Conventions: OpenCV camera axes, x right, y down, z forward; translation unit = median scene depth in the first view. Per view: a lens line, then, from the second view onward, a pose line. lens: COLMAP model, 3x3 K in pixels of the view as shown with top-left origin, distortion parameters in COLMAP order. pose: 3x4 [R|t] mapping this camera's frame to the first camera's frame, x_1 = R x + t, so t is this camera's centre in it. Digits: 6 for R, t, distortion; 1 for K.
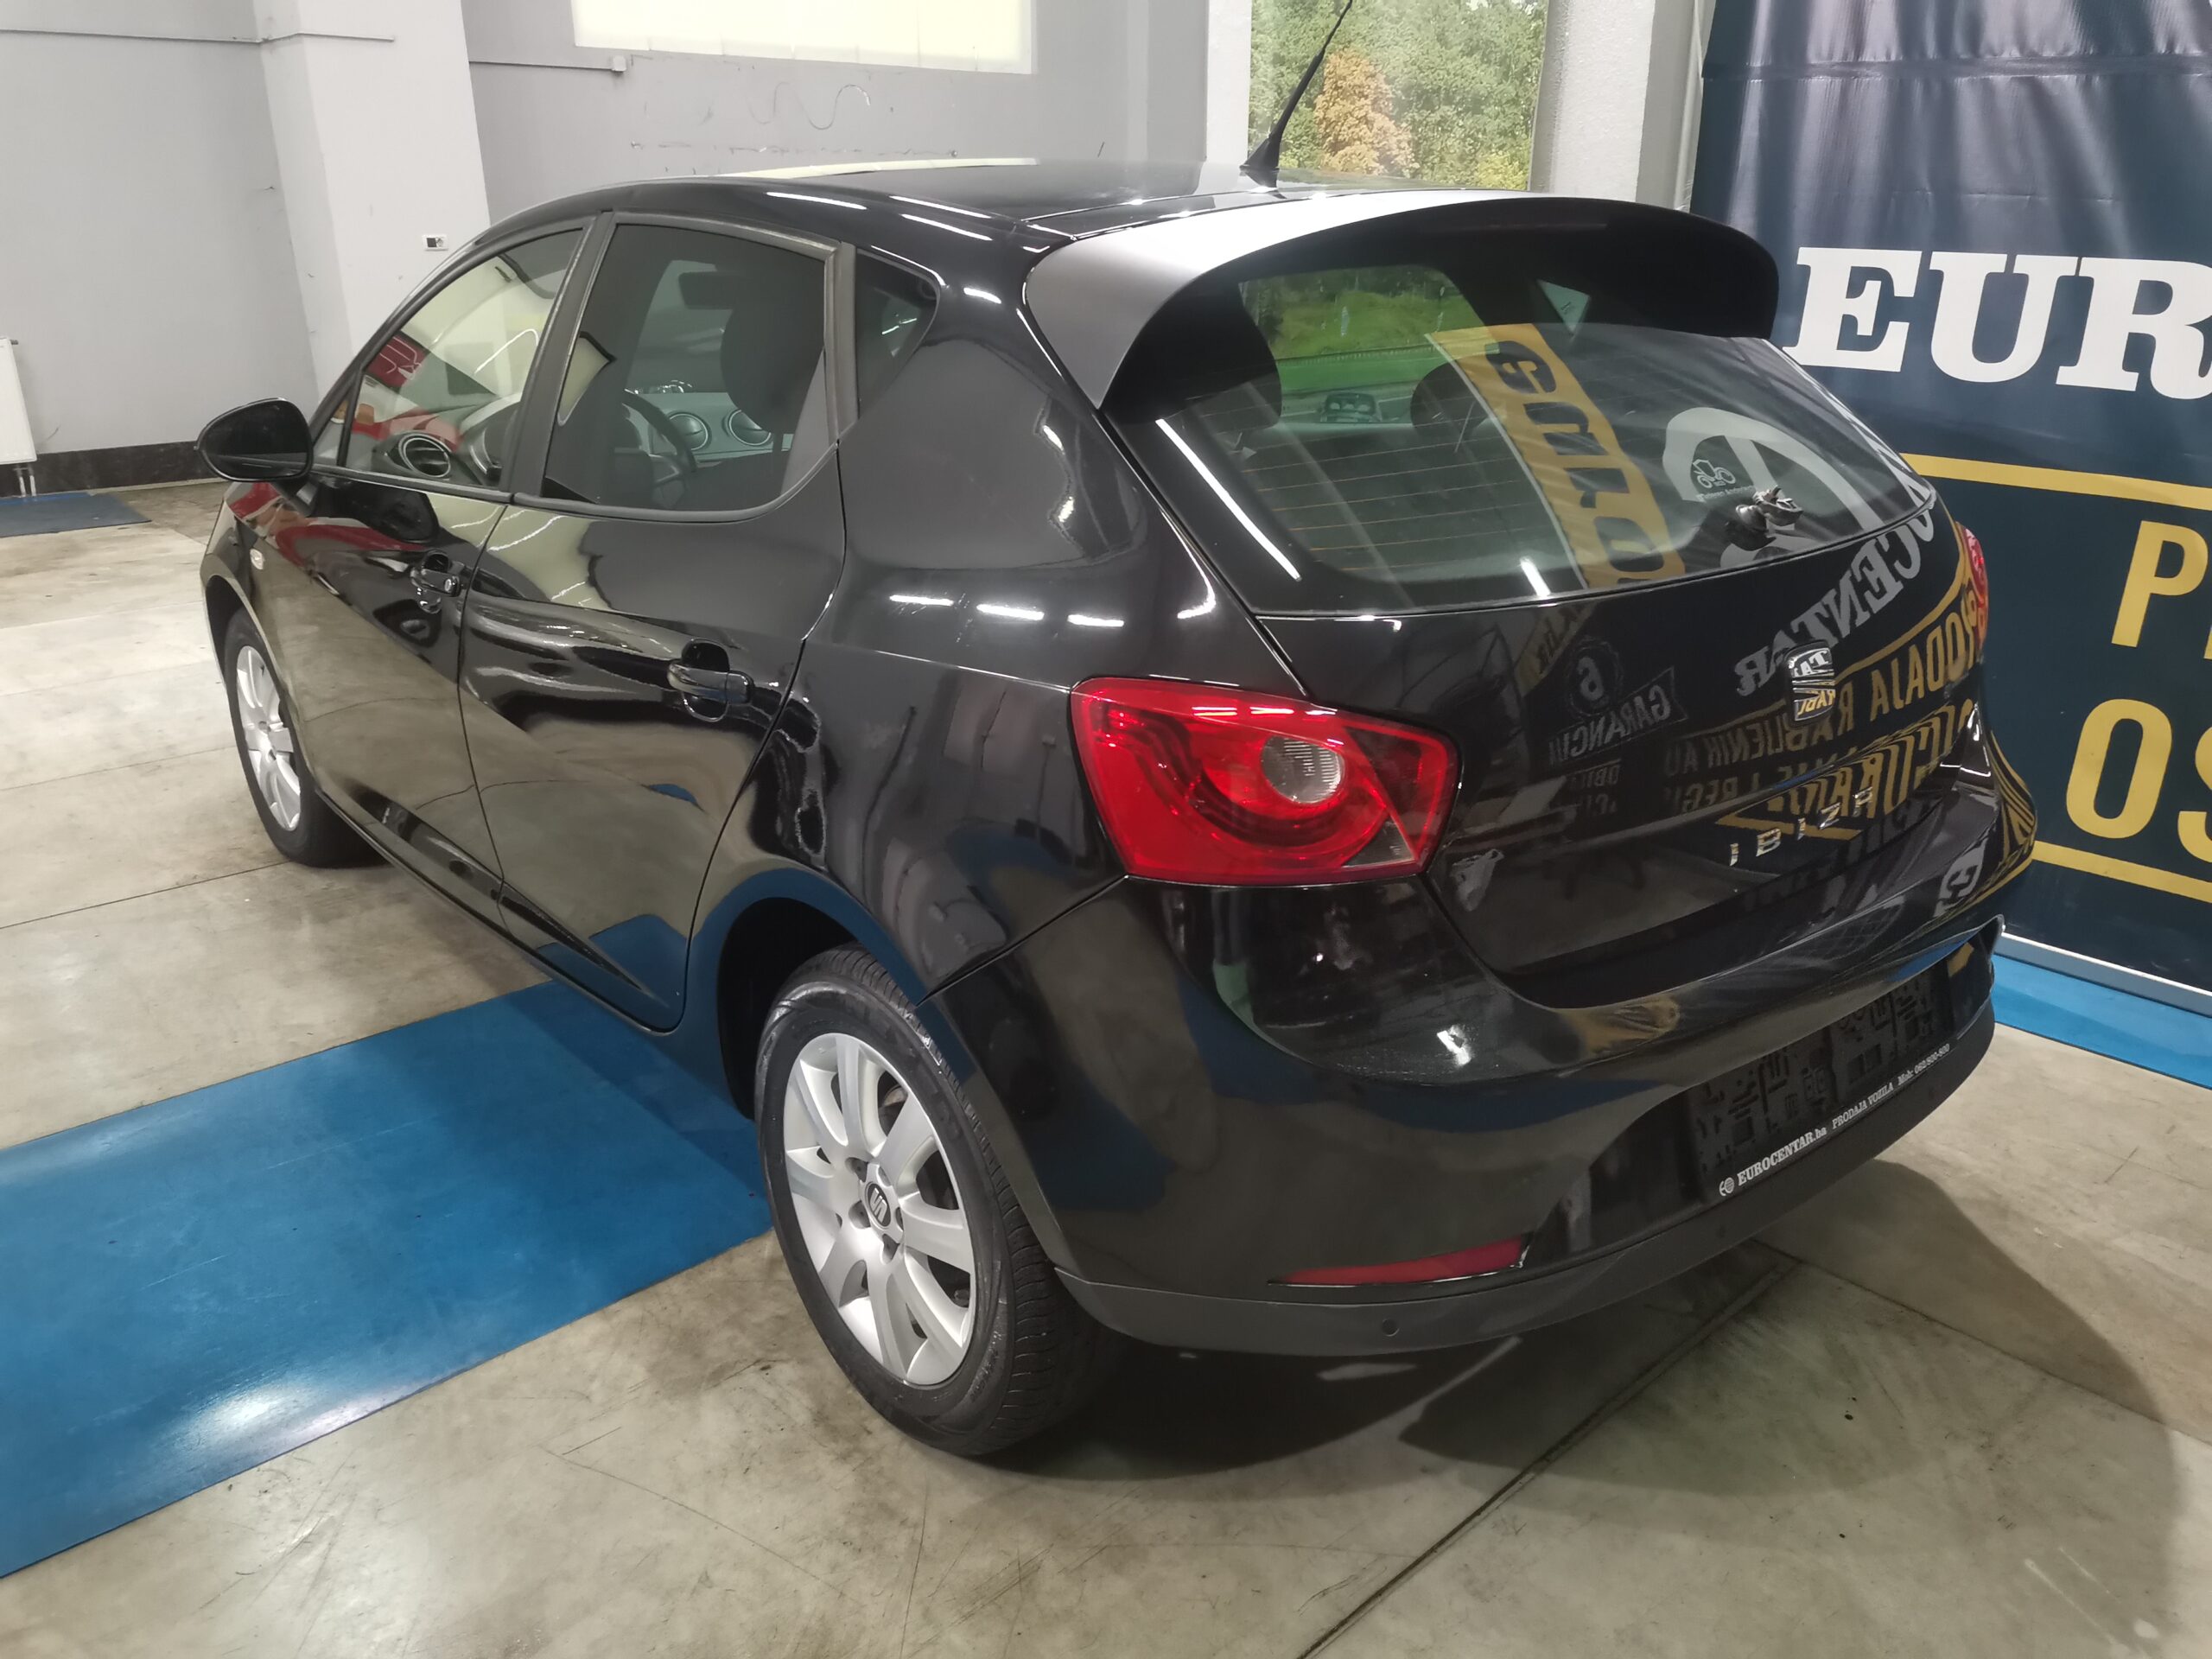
lens RADIAL K [[1688.6, 0, 1122.6], [0, 1688.6, 837.1], [0, 0, 1]] dist [0.068931, -0.076824]
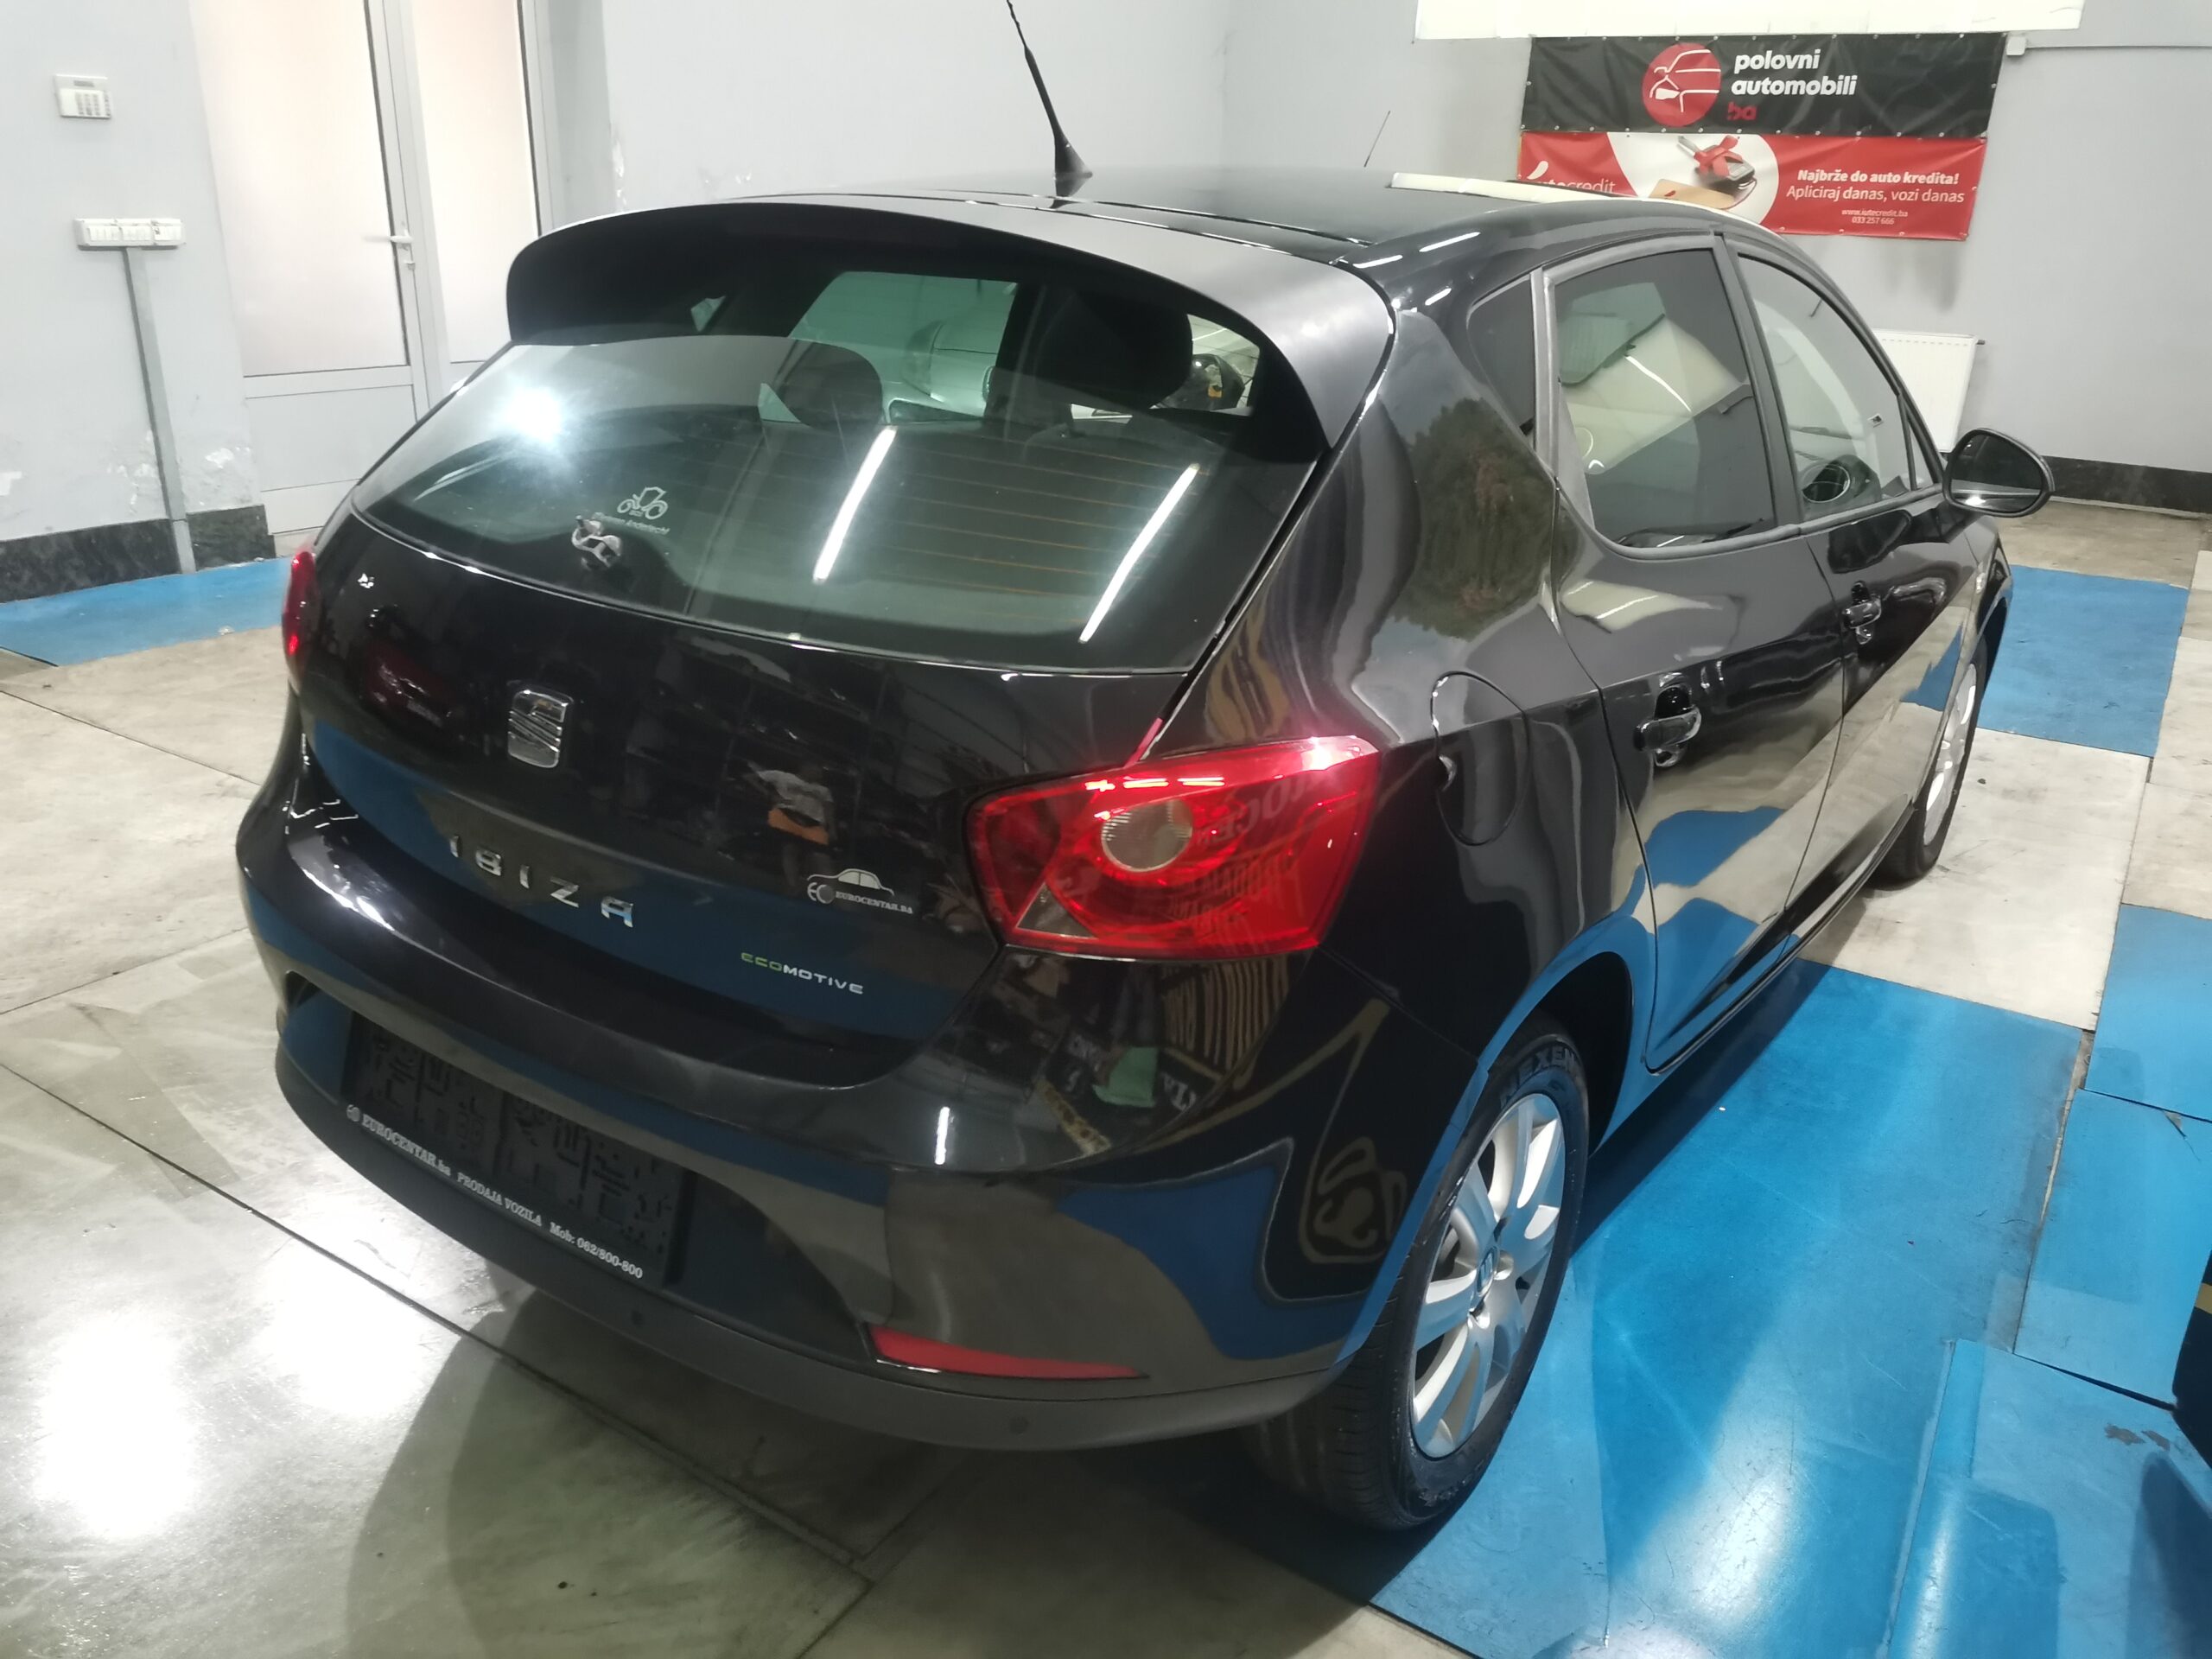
lens RADIAL K [[1688.6, 0, 1140.9], [0, 1688.6, 842.3], [0, 0, 1]] dist [0.068931, -0.076824]
pose [[0.236350, 0.366599, -0.899858, 0.798442], [-0.371318, 0.889884, 0.265008, -0.238037], [0.897921, 0.271499, 0.346449, 0.600436]]
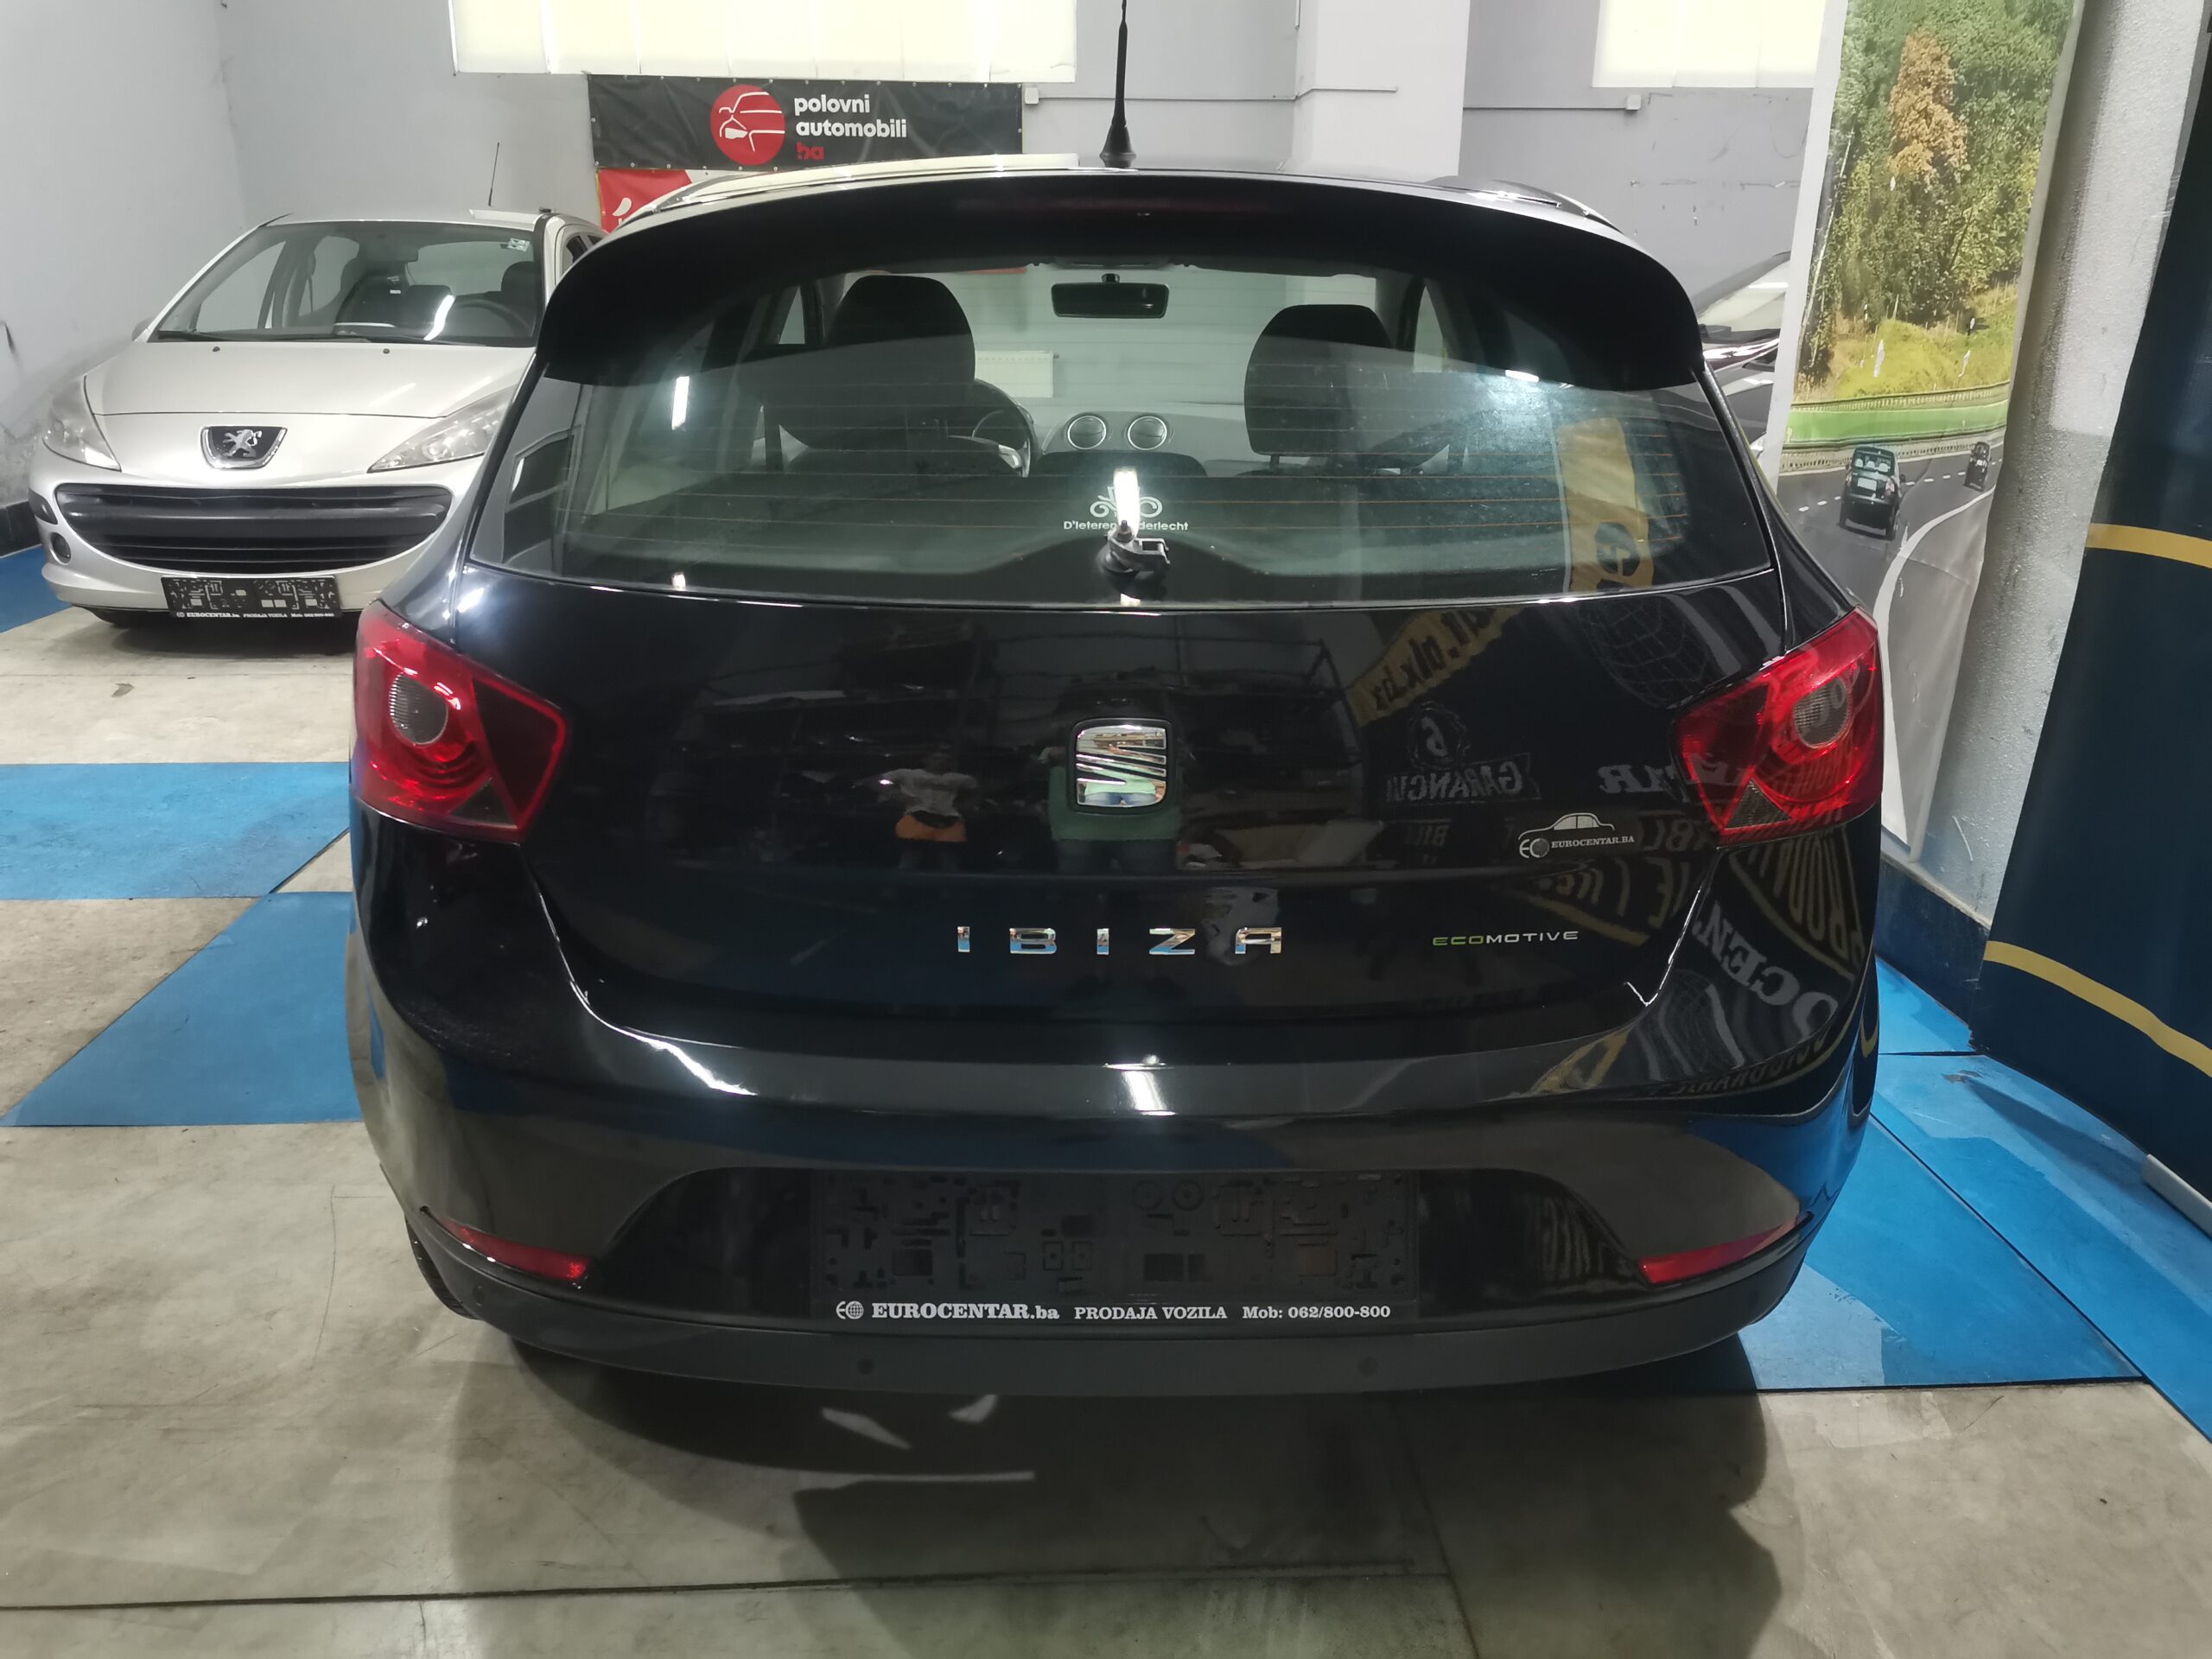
lens RADIAL K [[1688.6, 0, 1101.8], [0, 1688.6, 814.5], [0, 0, 1]] dist [0.068931, -0.076824]
pose [[0.768317, 0.211799, -0.604012, 0.532568], [-0.234912, 0.971121, 0.041714, -0.057667], [0.595404, 0.109840, 0.795883, 0.220071]]
